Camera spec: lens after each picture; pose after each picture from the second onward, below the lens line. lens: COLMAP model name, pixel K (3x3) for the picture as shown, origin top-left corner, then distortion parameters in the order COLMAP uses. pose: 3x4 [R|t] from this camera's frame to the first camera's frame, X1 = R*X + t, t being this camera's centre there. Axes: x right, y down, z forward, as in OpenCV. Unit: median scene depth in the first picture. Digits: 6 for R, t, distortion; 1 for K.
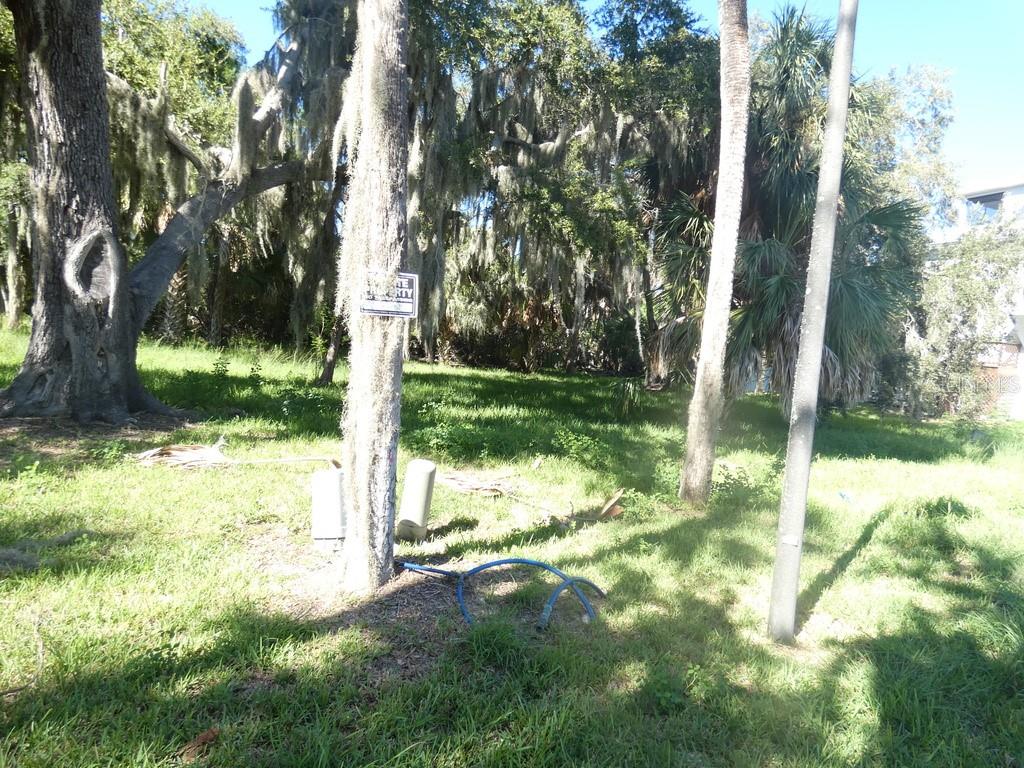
lens RADIAL K [[602.5, 0, 505.9], [0, 602.5, 384.1], [0, 0, 1]] dist [-0.002039, -0.023413]
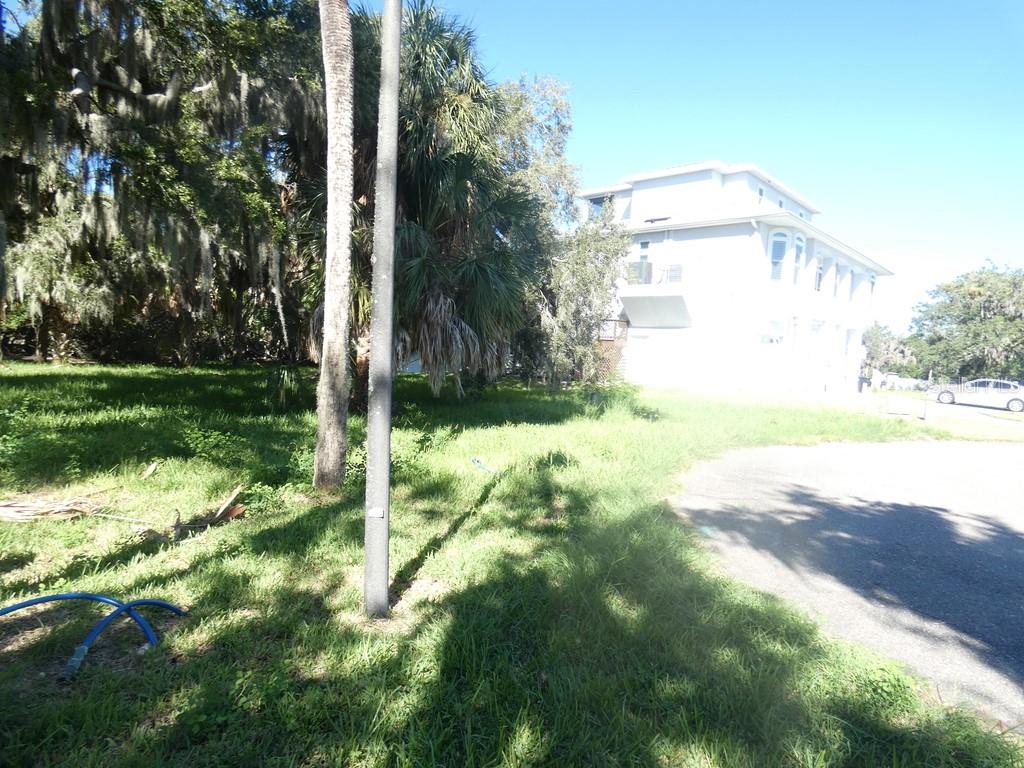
lens RADIAL K [[611.4, 0, 506.2], [0, 611.4, 387.1], [0, 0, 1]] dist [-0.003169, -0.000867]
pose [[0.877382, -0.073615, 0.474111, 0.064140], [0.061997, 0.997270, 0.040115, 0.008072], [-0.475770, -0.005802, 0.879551, 0.004541]]
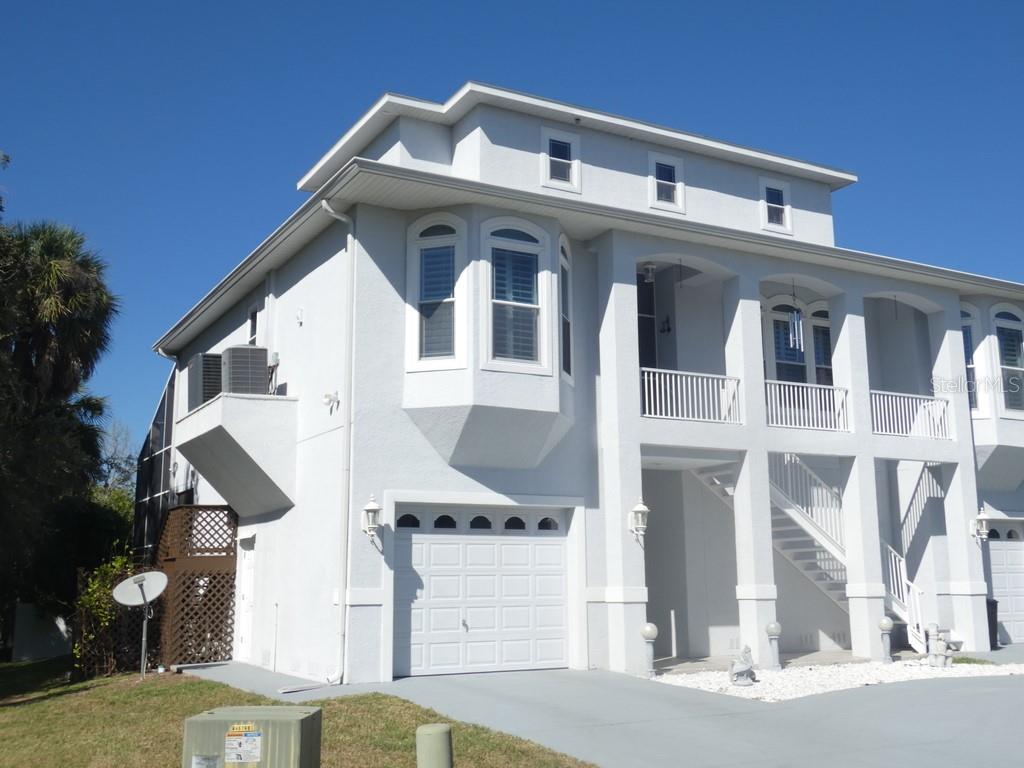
lens RADIAL K [[1077.2, 0, 512.0], [0, 1077.2, 384.0], [0, 0, 1]] dist [0.002367, 0.001616]
pose [[0.969169, -0.078936, 0.233410, 1.897970], [0.132537, 0.965587, -0.223775, 0.140696], [-0.207714, 0.247811, 0.946279, 0.185075]]
